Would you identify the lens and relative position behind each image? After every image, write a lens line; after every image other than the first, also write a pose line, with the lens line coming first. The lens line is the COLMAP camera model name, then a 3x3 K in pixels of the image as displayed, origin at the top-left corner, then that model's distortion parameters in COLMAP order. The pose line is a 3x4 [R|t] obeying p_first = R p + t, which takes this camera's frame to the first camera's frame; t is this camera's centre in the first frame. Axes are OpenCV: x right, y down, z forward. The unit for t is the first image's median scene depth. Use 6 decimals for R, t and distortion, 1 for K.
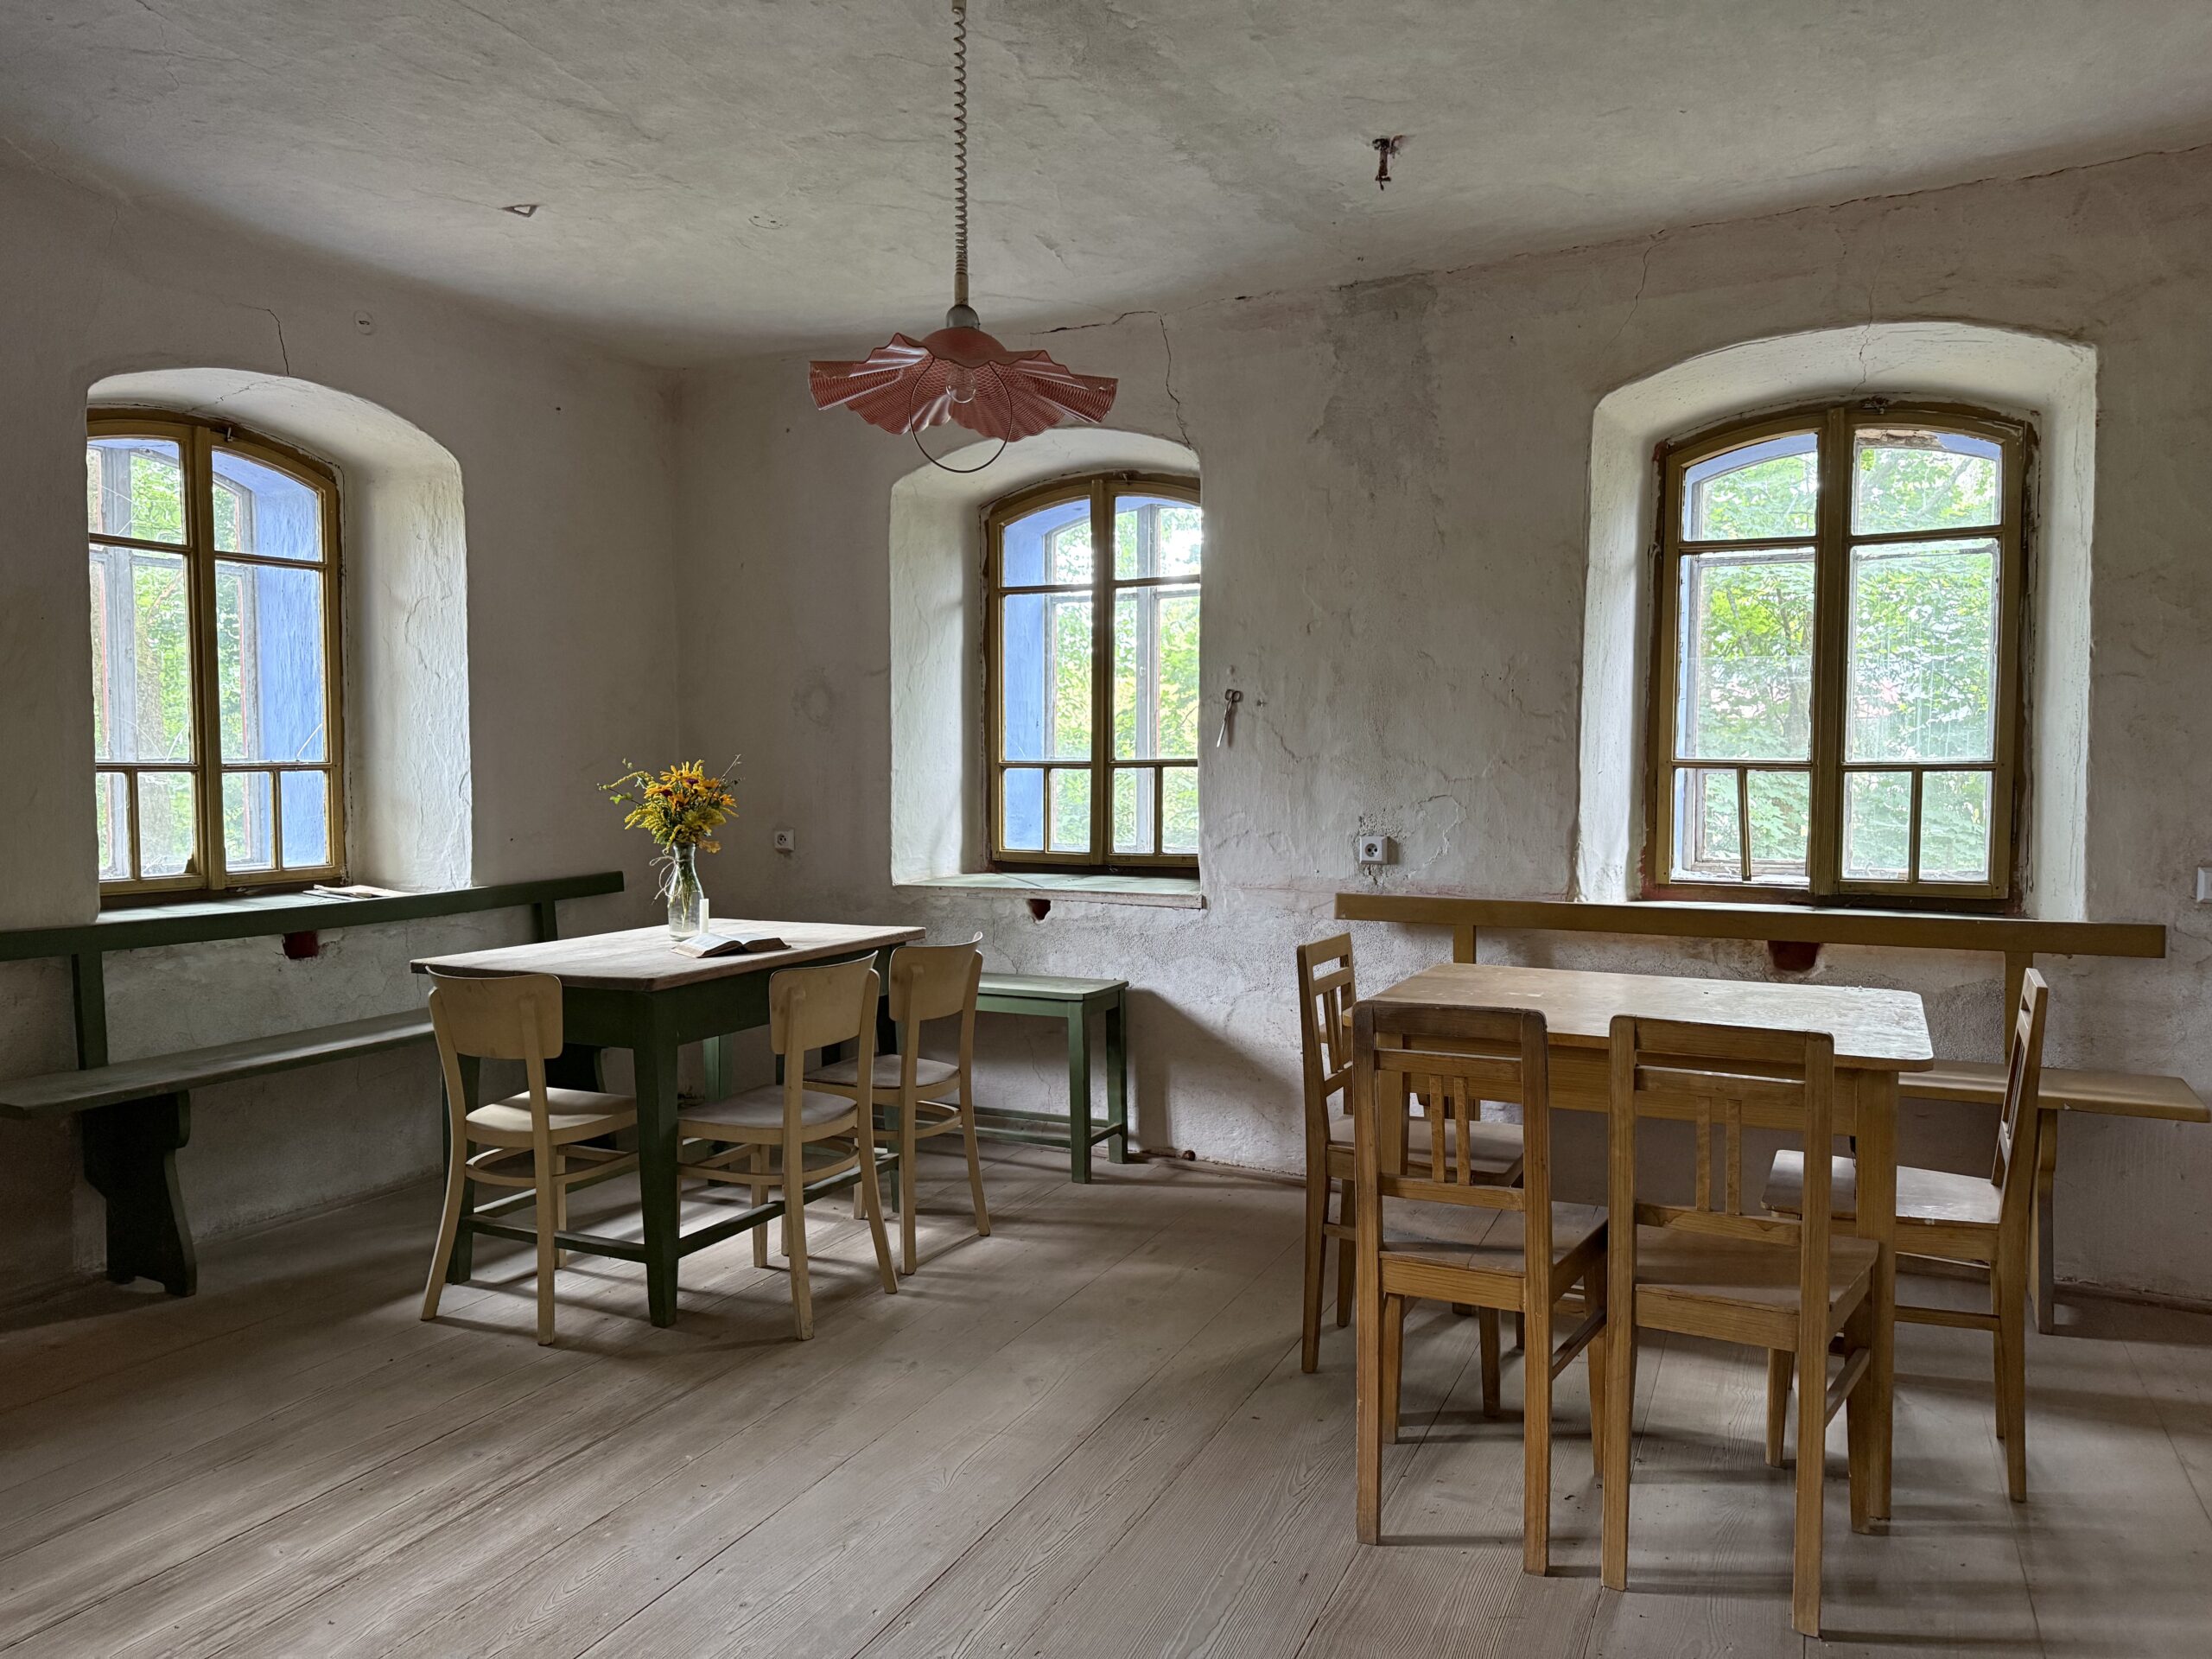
lens RADIAL K [[1548.3, 0, 1106.0], [0, 1548.3, 829.5], [0, 0, 1]] dist [0.109644, -0.148979]
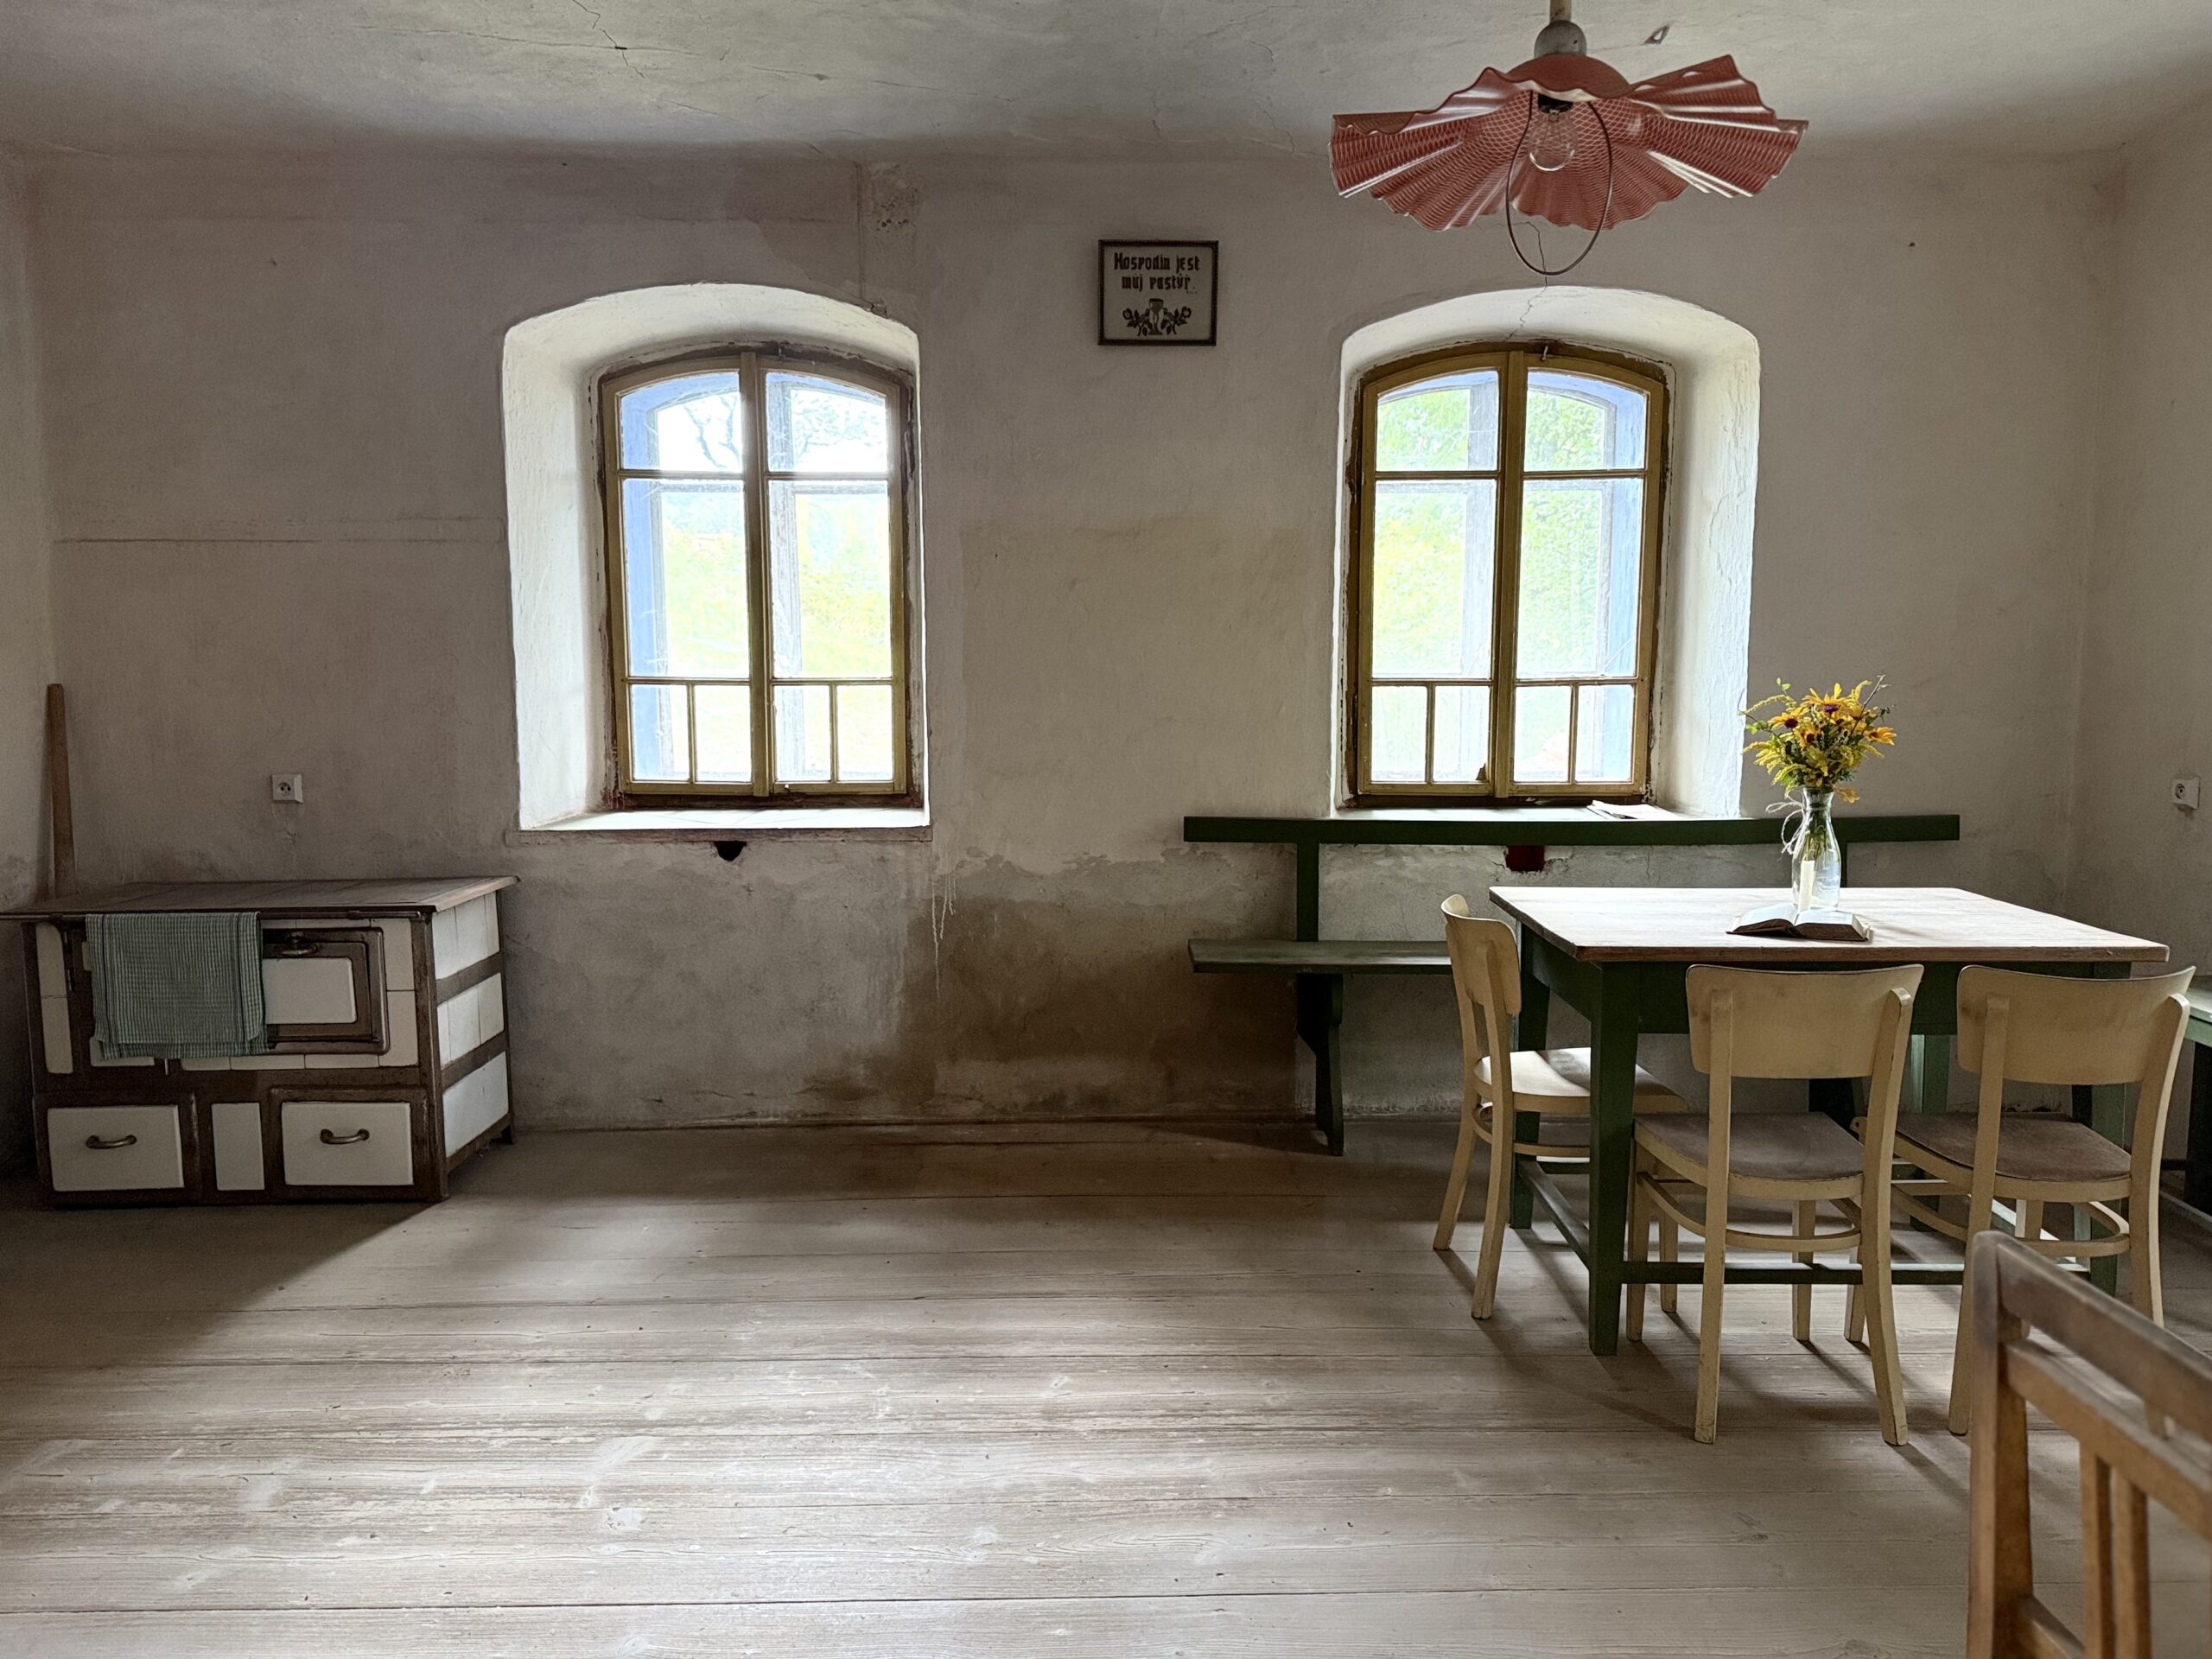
lens RADIAL K [[1532.5, 0, 1099.1], [0, 1532.5, 836.9], [0, 0, 1]] dist [0.104998, -0.150191]
pose [[0.434507, 0.105247, -0.894498, 0.262621], [-0.040060, 0.994425, 0.097545, -0.027200], [0.899777, -0.006550, 0.436300, 0.313729]]
